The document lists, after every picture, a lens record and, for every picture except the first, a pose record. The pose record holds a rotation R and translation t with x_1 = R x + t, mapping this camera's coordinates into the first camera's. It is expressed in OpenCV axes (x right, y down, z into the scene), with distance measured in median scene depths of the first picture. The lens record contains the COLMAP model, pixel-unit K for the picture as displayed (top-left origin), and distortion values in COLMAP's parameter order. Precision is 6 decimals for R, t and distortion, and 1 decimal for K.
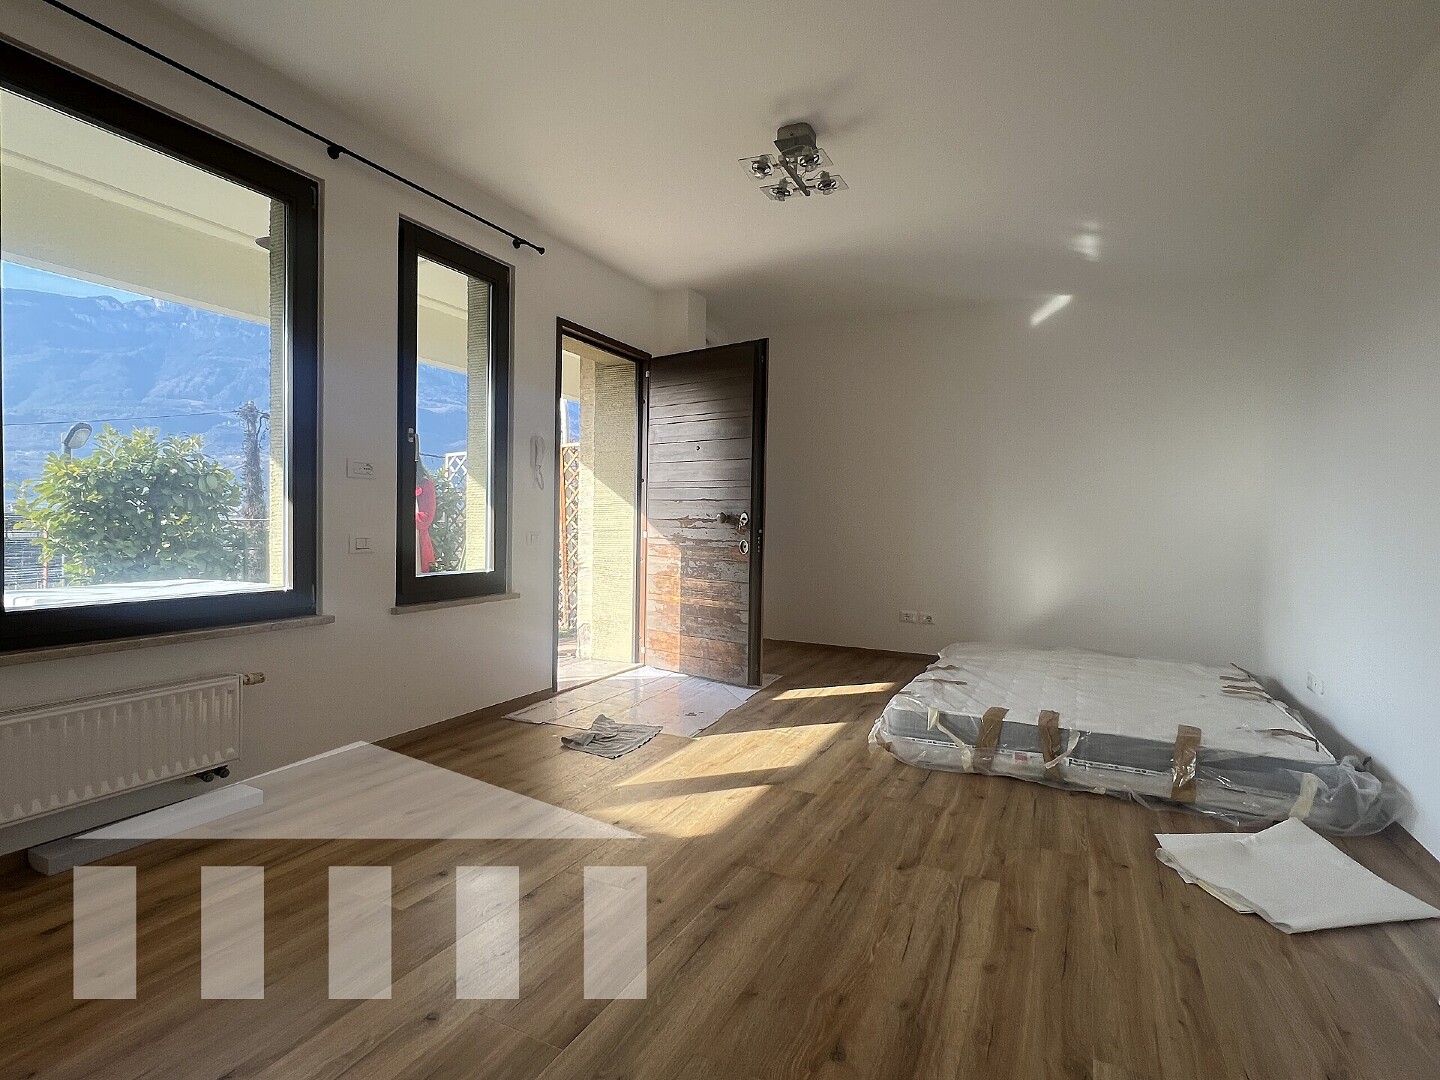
lens RADIAL K [[724.0, 0, 716.3], [0, 724.0, 540.3], [0, 0, 1]] dist [-0.001510, -0.001115]
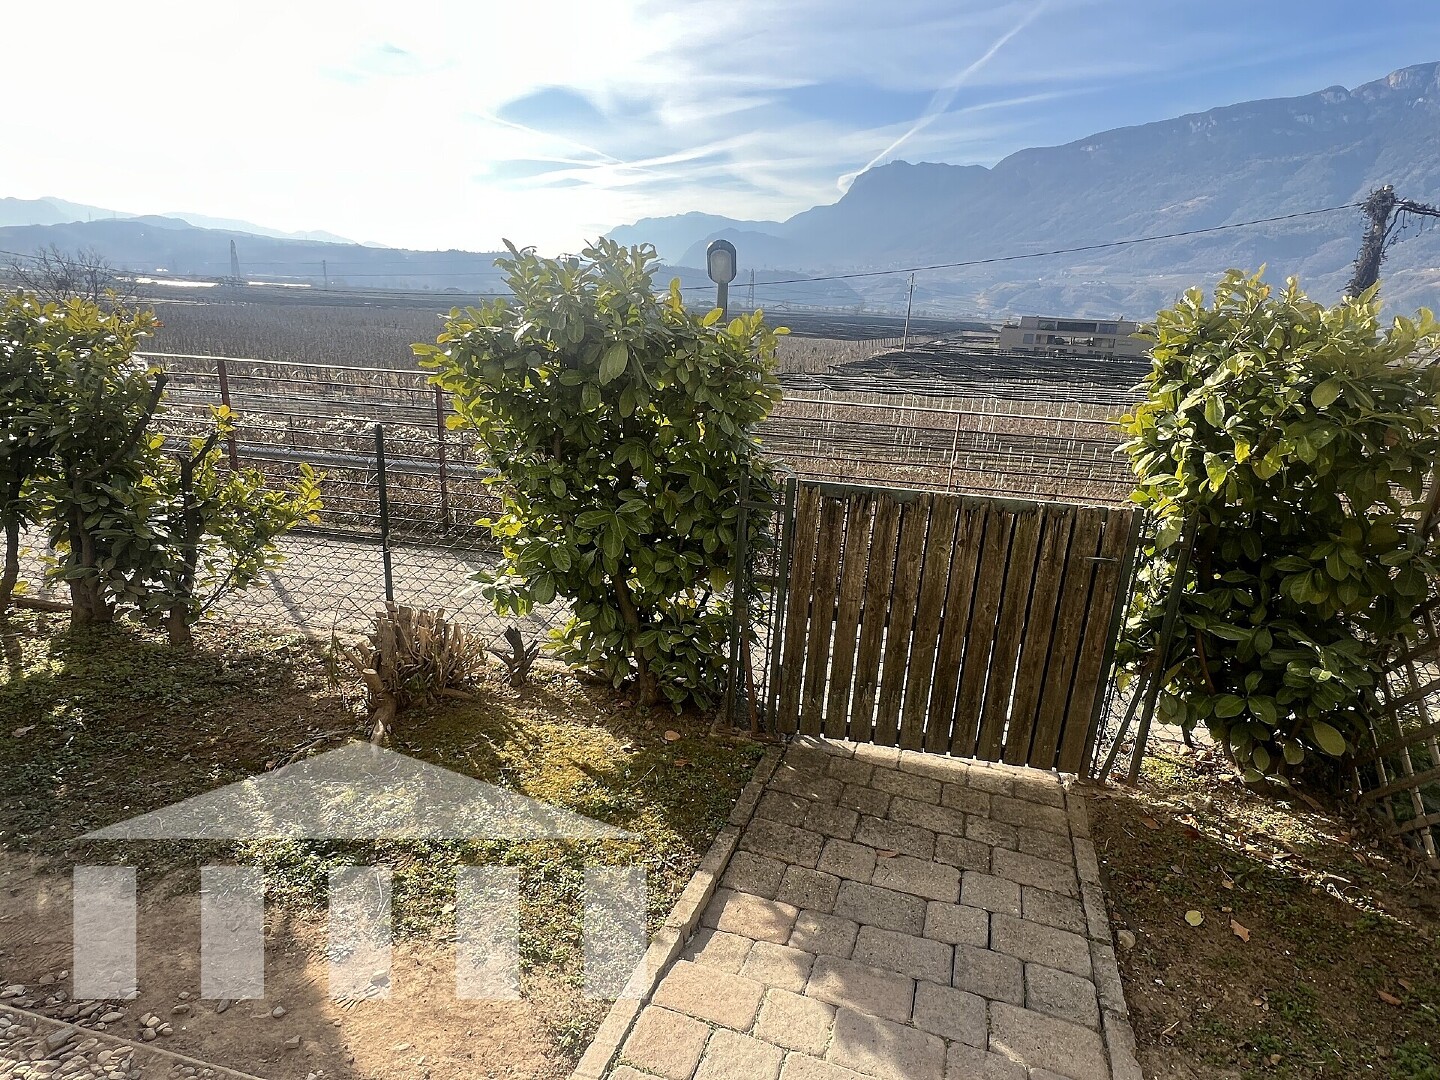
lens RADIAL K [[775.2, 0, 710.8], [0, 775.2, 540.6], [0, 0, 1]] dist [-0.002584, 0.001319]
pose [[0.257270, 0.277859, -0.925530, -0.271872], [-0.071897, 0.960619, 0.268407, -0.129781], [0.963661, -0.002510, 0.267116, 1.132129]]
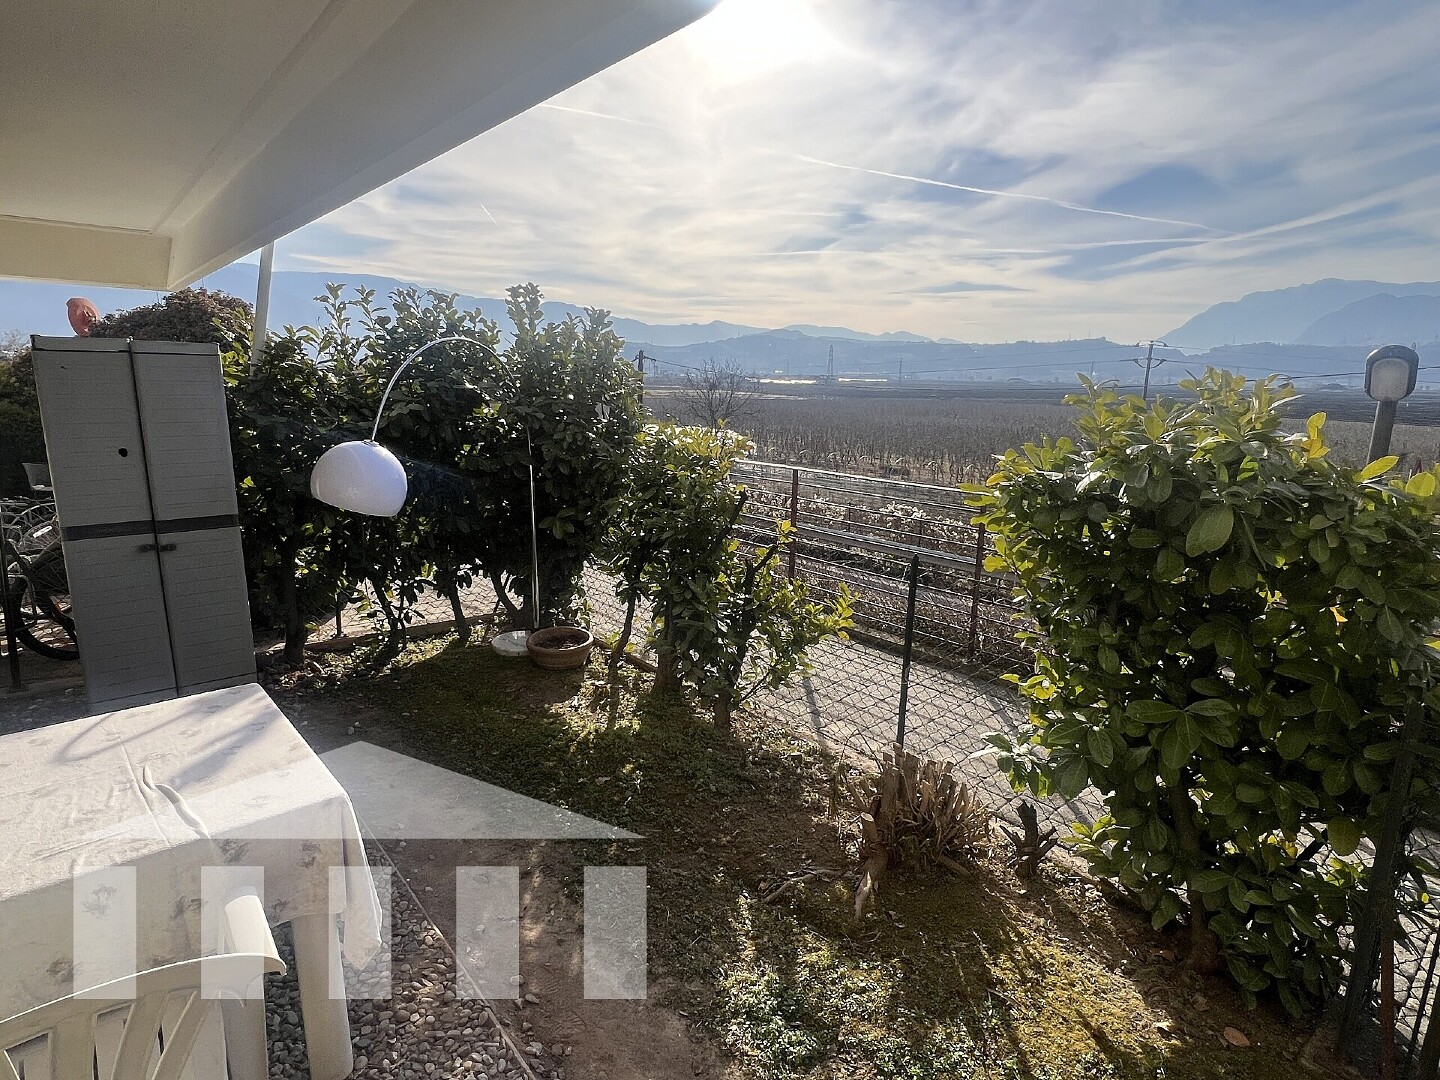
lens RADIAL K [[775.2, 0, 720.8], [0, 775.2, 538.3], [0, 0, 1]] dist [-0.002584, 0.001319]
pose [[-0.393078, 0.165830, -0.904428, -0.347846], [-0.051838, 0.978042, 0.201857, -0.167314], [0.918043, 0.126230, -0.375850, 1.126919]]
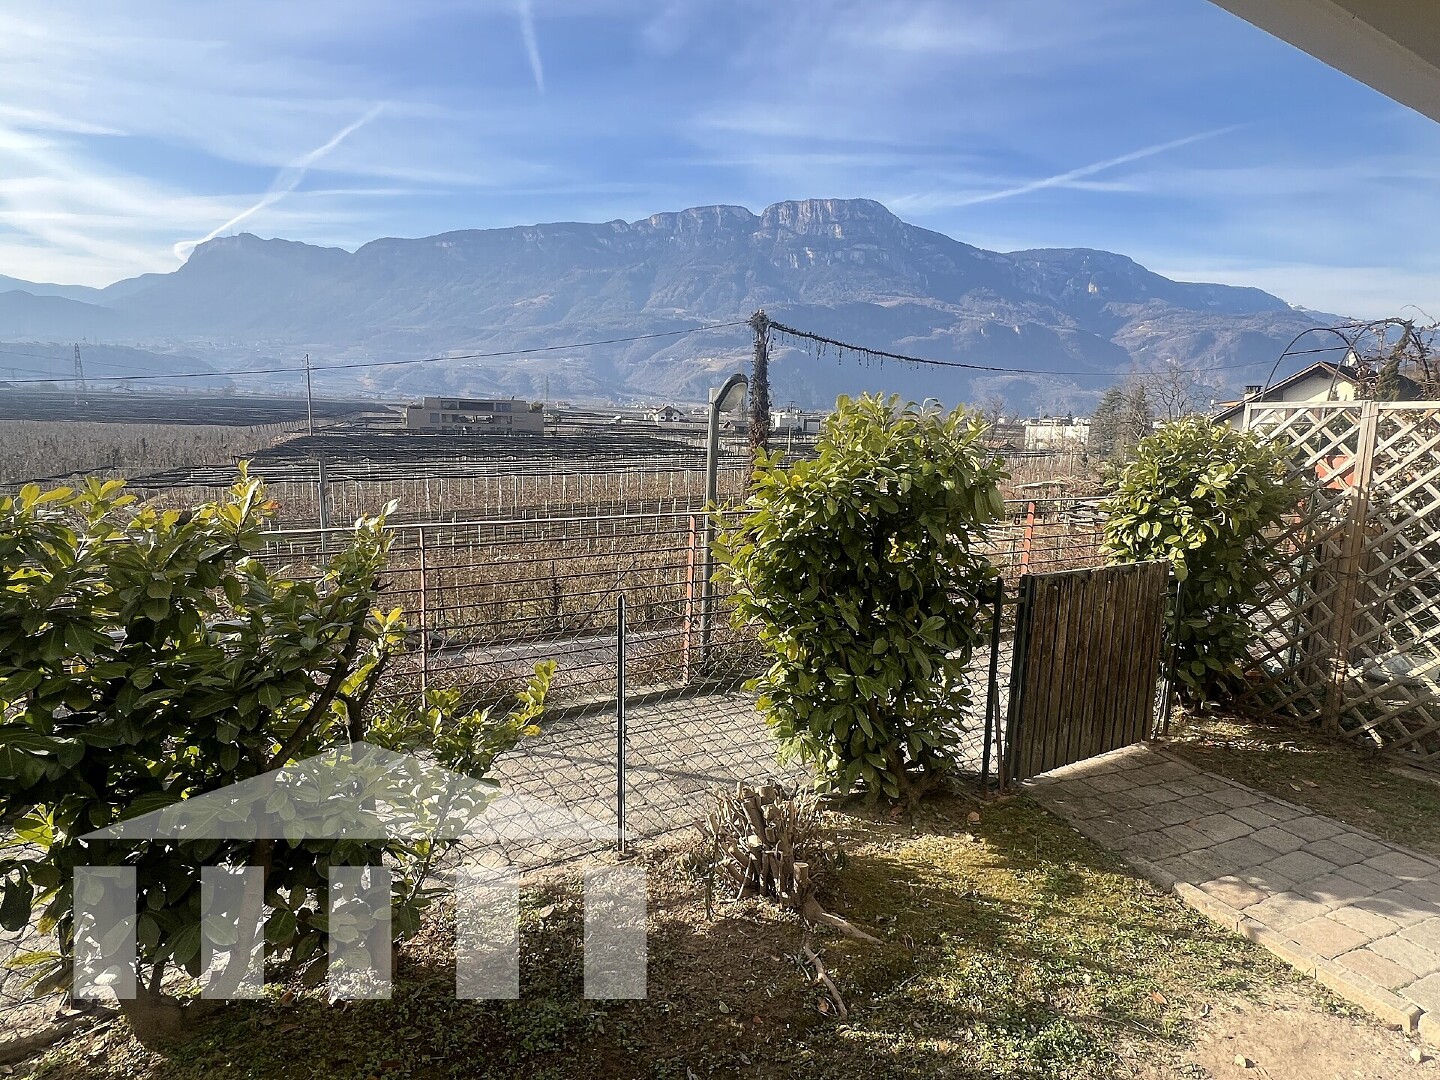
lens RADIAL K [[775.2, 0, 709.6], [0, 775.2, 544.0], [0, 0, 1]] dist [-0.002584, 0.001319]
pose [[0.835956, 0.105115, -0.538636, -0.693748], [-0.035928, 0.989862, 0.137412, -0.145335], [0.547620, -0.095518, 0.831258, 0.524103]]
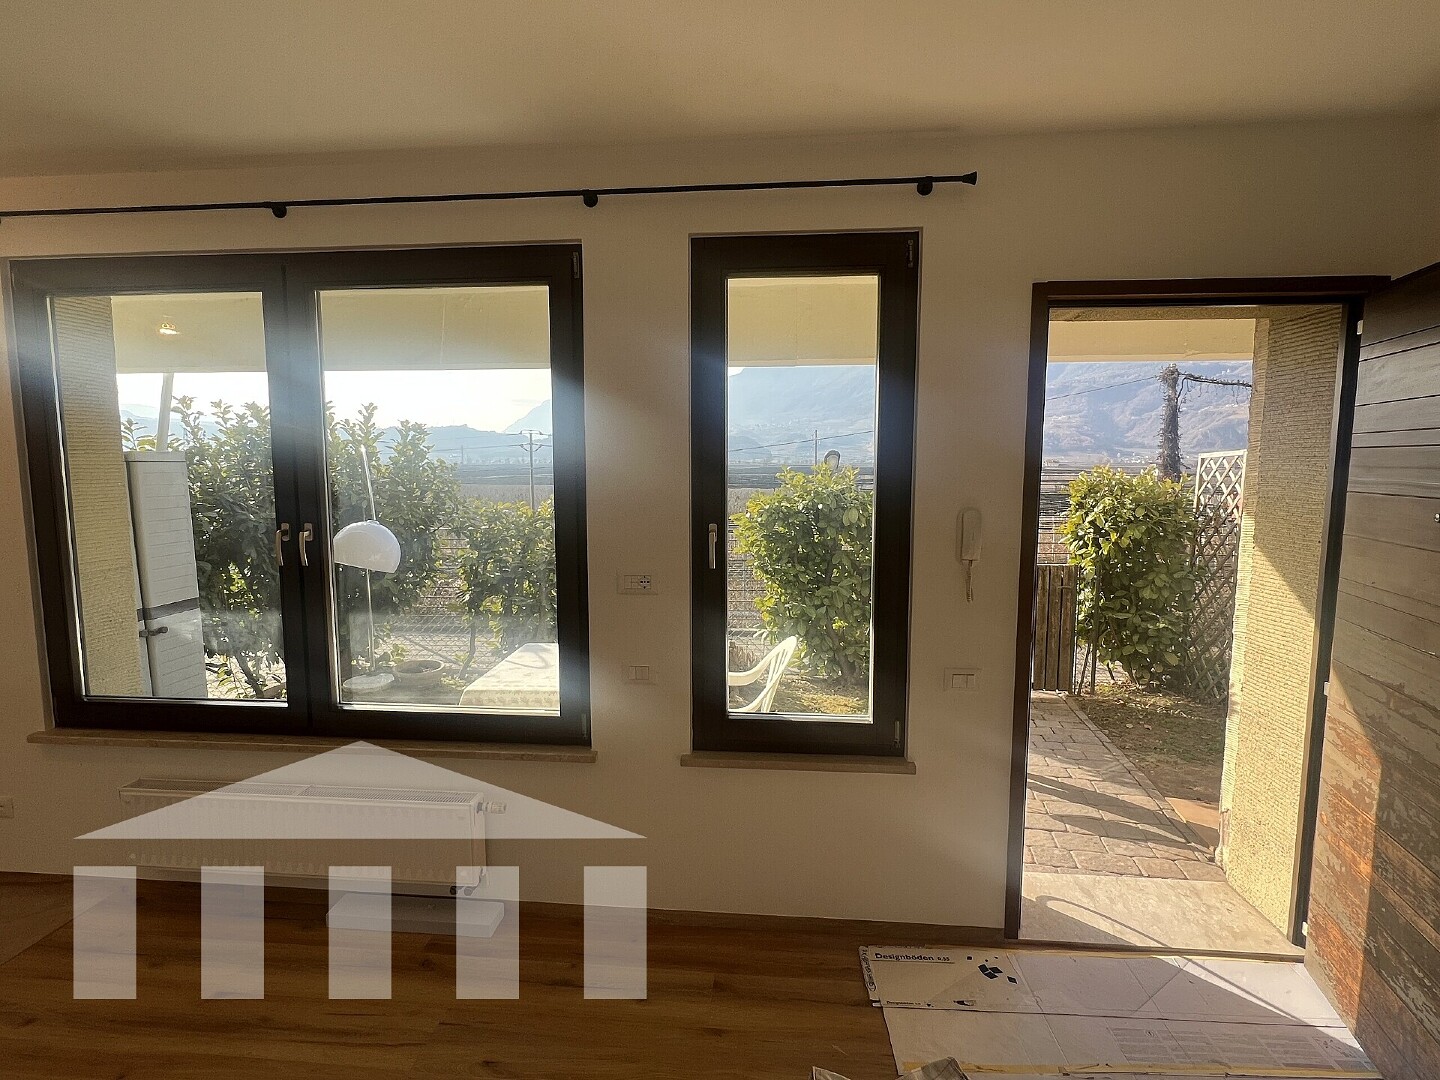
lens RADIAL K [[724.0, 0, 714.0], [0, 724.0, 540.1], [0, 0, 1]] dist [-0.001510, -0.001115]
pose [[0.360380, 0.081697, -0.929221, 0.203916], [-0.019396, 0.996598, 0.080098, -0.150588], [0.932604, -0.010843, 0.360739, 0.557954]]
